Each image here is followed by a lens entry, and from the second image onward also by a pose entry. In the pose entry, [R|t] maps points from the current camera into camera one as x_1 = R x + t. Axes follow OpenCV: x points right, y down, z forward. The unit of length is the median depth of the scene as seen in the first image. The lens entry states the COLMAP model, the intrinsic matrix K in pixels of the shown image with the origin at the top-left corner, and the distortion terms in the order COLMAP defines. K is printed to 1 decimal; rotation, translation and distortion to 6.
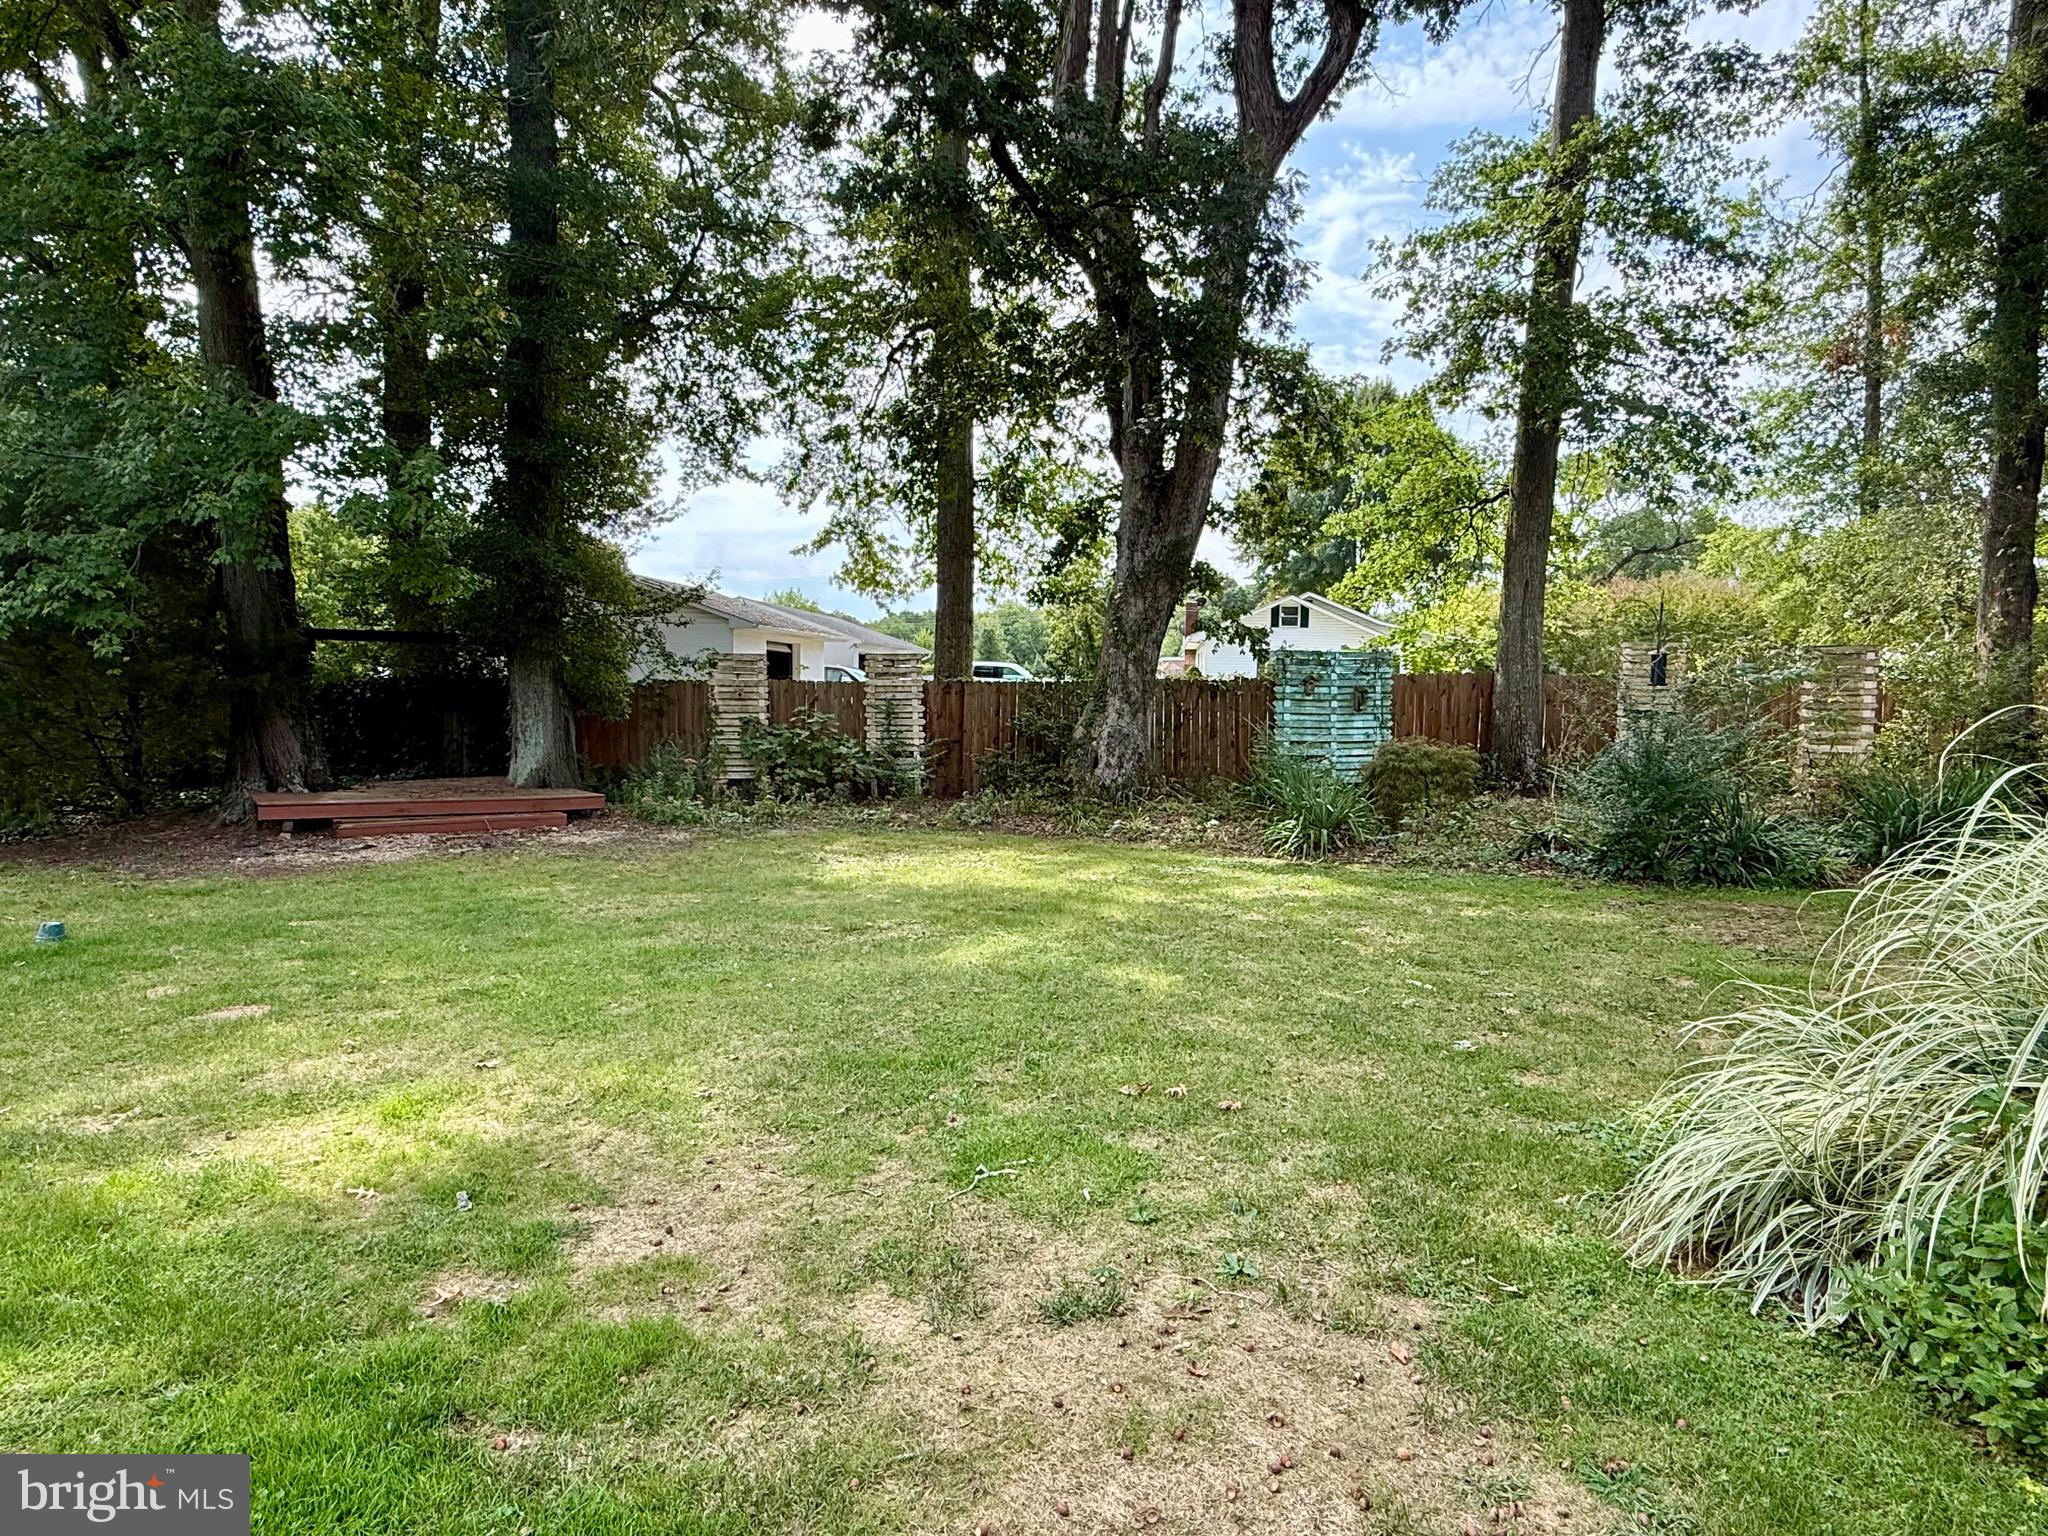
lens RADIAL K [[1163.6, 0, 1024.0], [0, 1163.6, 768.0], [0, 0, 1]] dist [-0.002460, 0.000071]
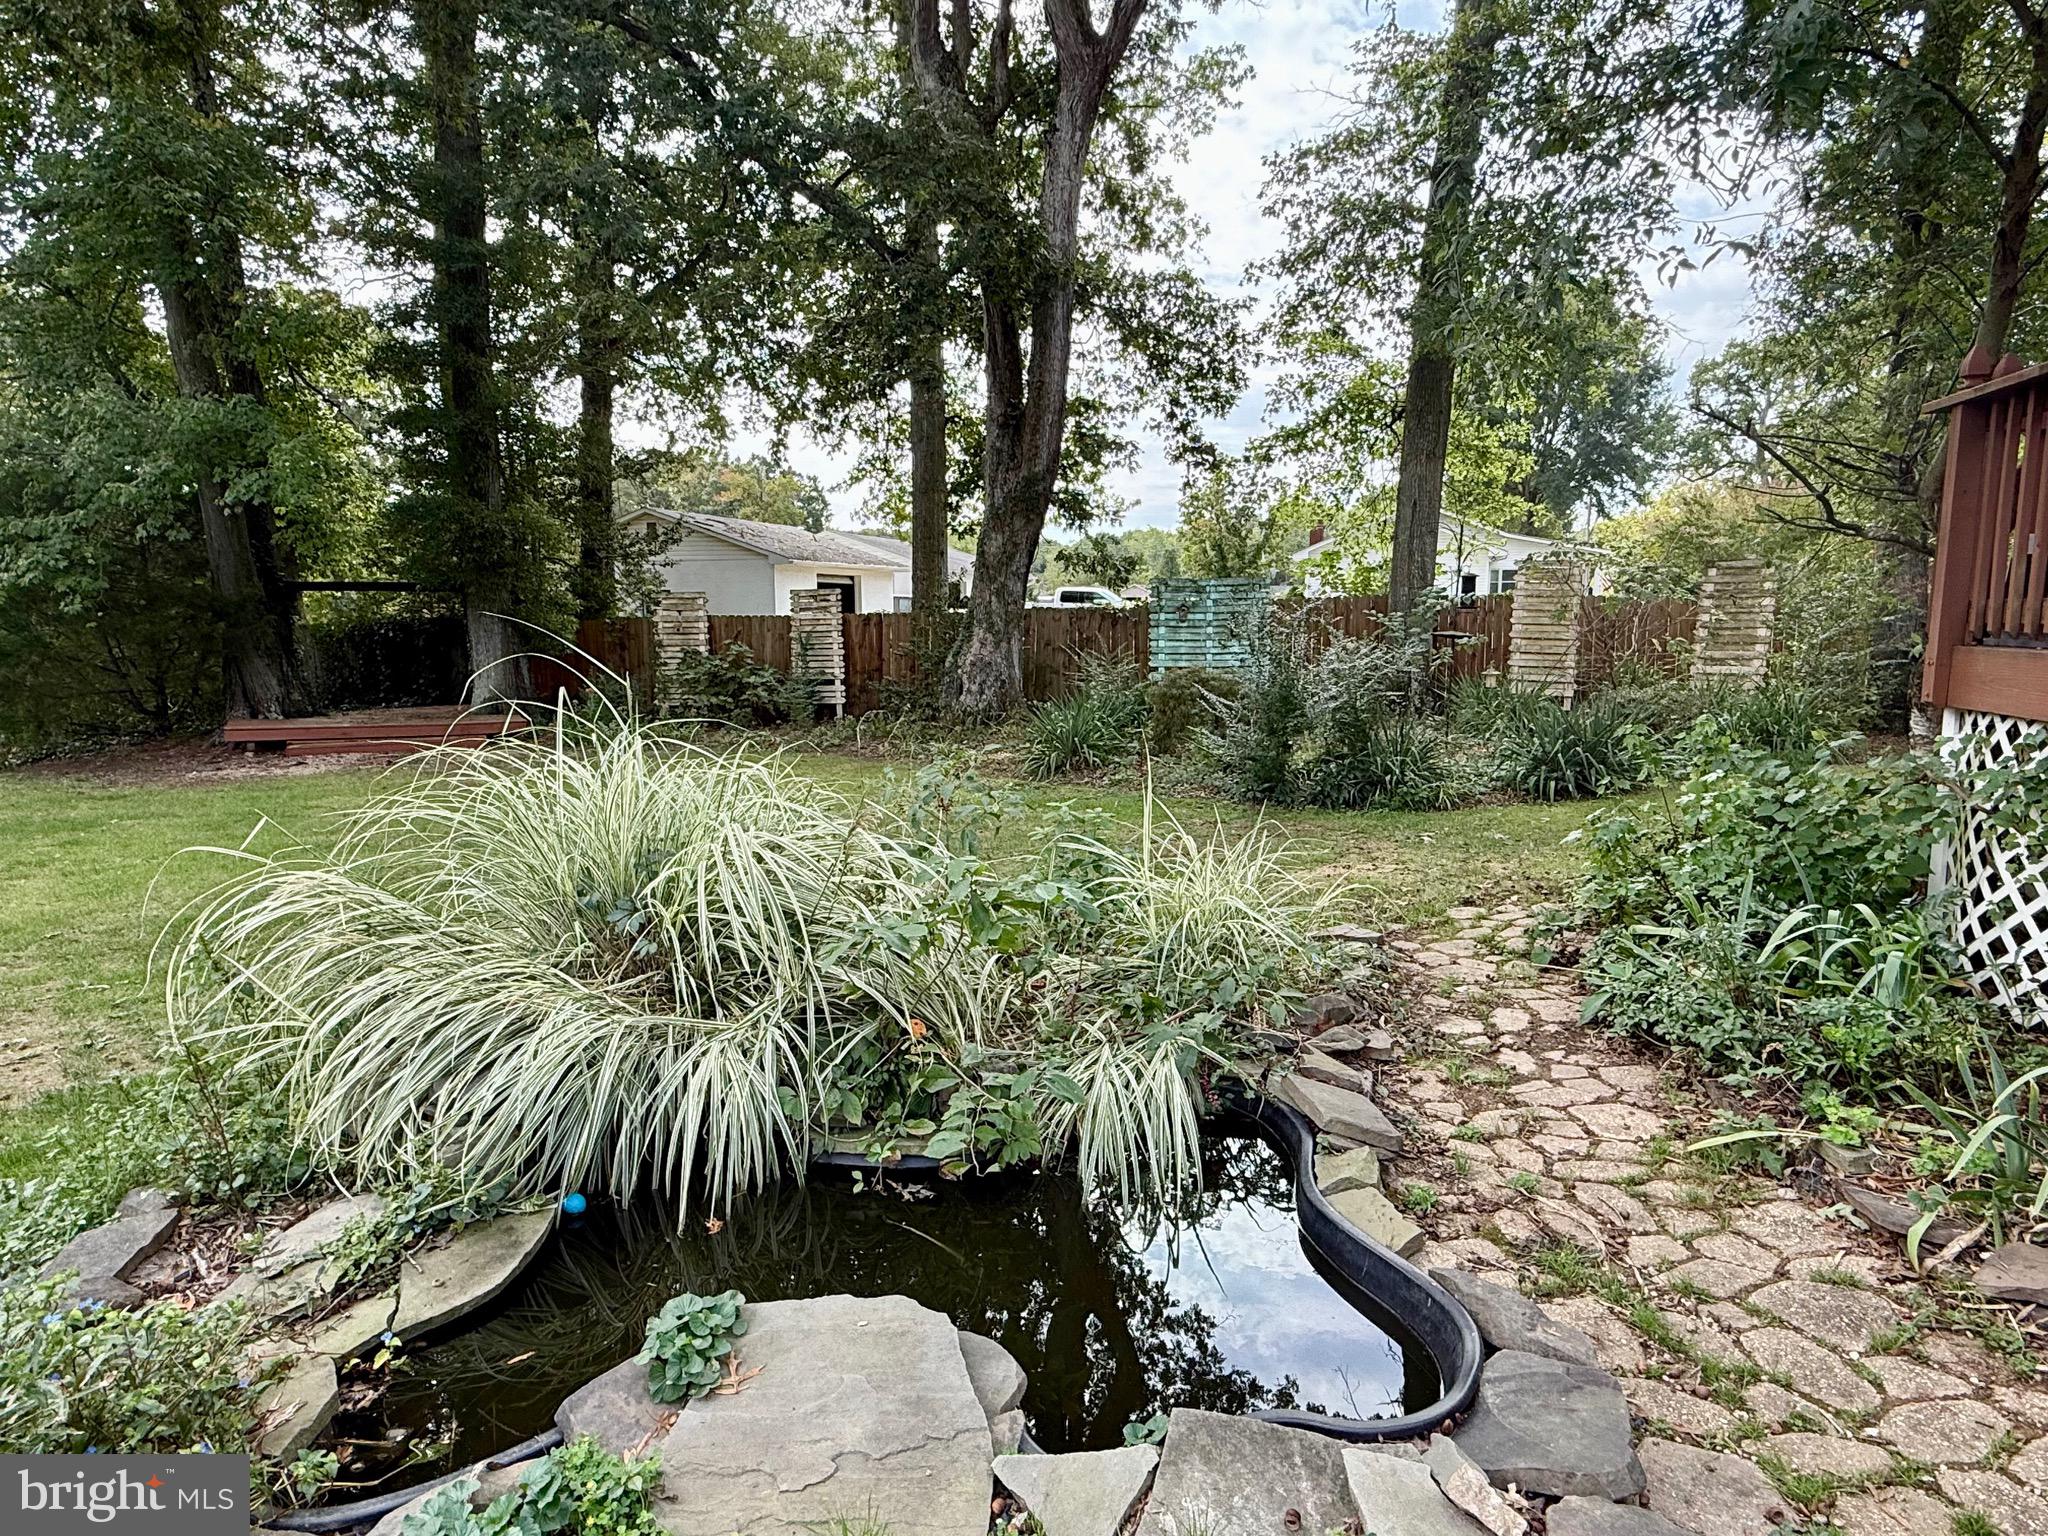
lens RADIAL K [[1163.6, 0, 1024.0], [0, 1163.6, 768.0], [0, 0, 1]] dist [-0.002460, 0.000071]
pose [[0.982471, 0.006313, -0.186307, 0.298401], [0.006287, 0.997736, 0.066960, -0.003493], [0.186308, -0.066957, 0.980207, -0.042047]]
